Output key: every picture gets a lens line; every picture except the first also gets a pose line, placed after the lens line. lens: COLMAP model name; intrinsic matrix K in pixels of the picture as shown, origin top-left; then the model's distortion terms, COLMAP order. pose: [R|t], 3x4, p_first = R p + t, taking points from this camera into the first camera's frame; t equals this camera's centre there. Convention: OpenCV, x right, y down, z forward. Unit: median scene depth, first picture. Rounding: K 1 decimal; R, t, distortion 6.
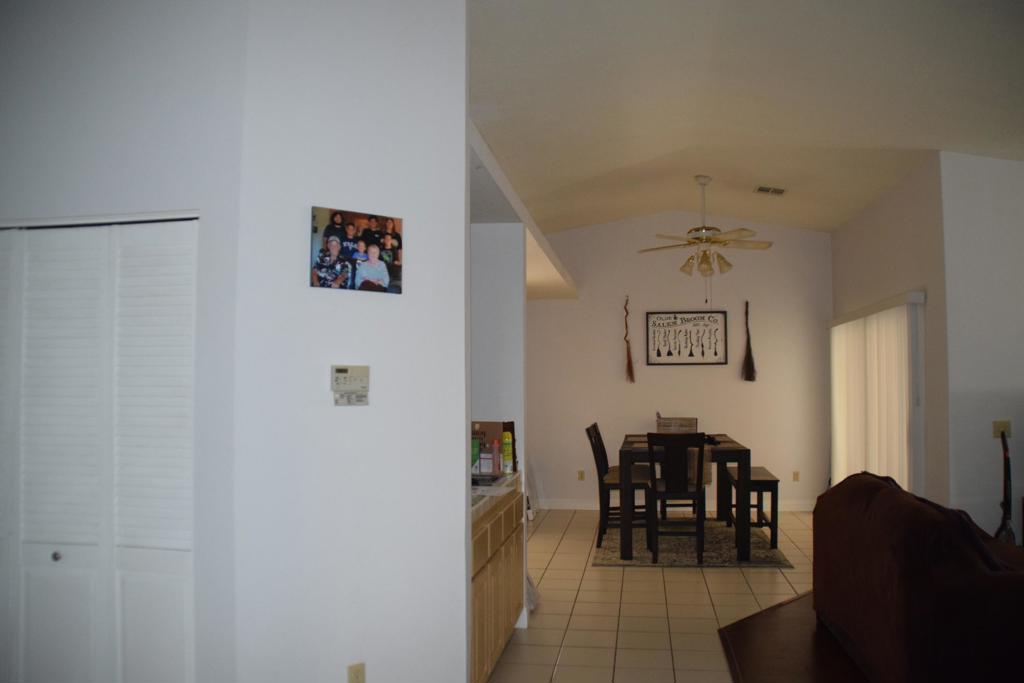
lens RADIAL K [[783.6, 0, 528.4], [0, 783.6, 361.0], [0, 0, 1]] dist [-0.161943, 0.105441]
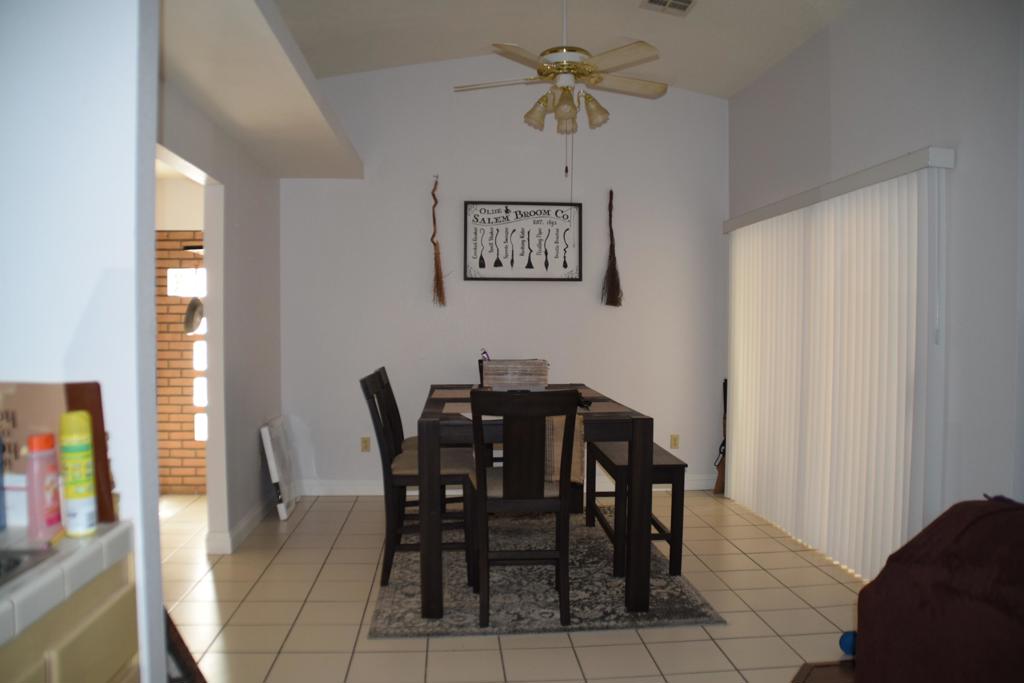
lens RADIAL K [[783.6, 0, 528.4], [0, 783.6, 361.0], [0, 0, 1]] dist [-0.161943, 0.105441]
pose [[0.970524, -0.002114, 0.240995, 0.049108], [-0.017526, 0.996695, 0.079322, 0.023164], [-0.240366, -0.081208, 0.967279, 0.374800]]
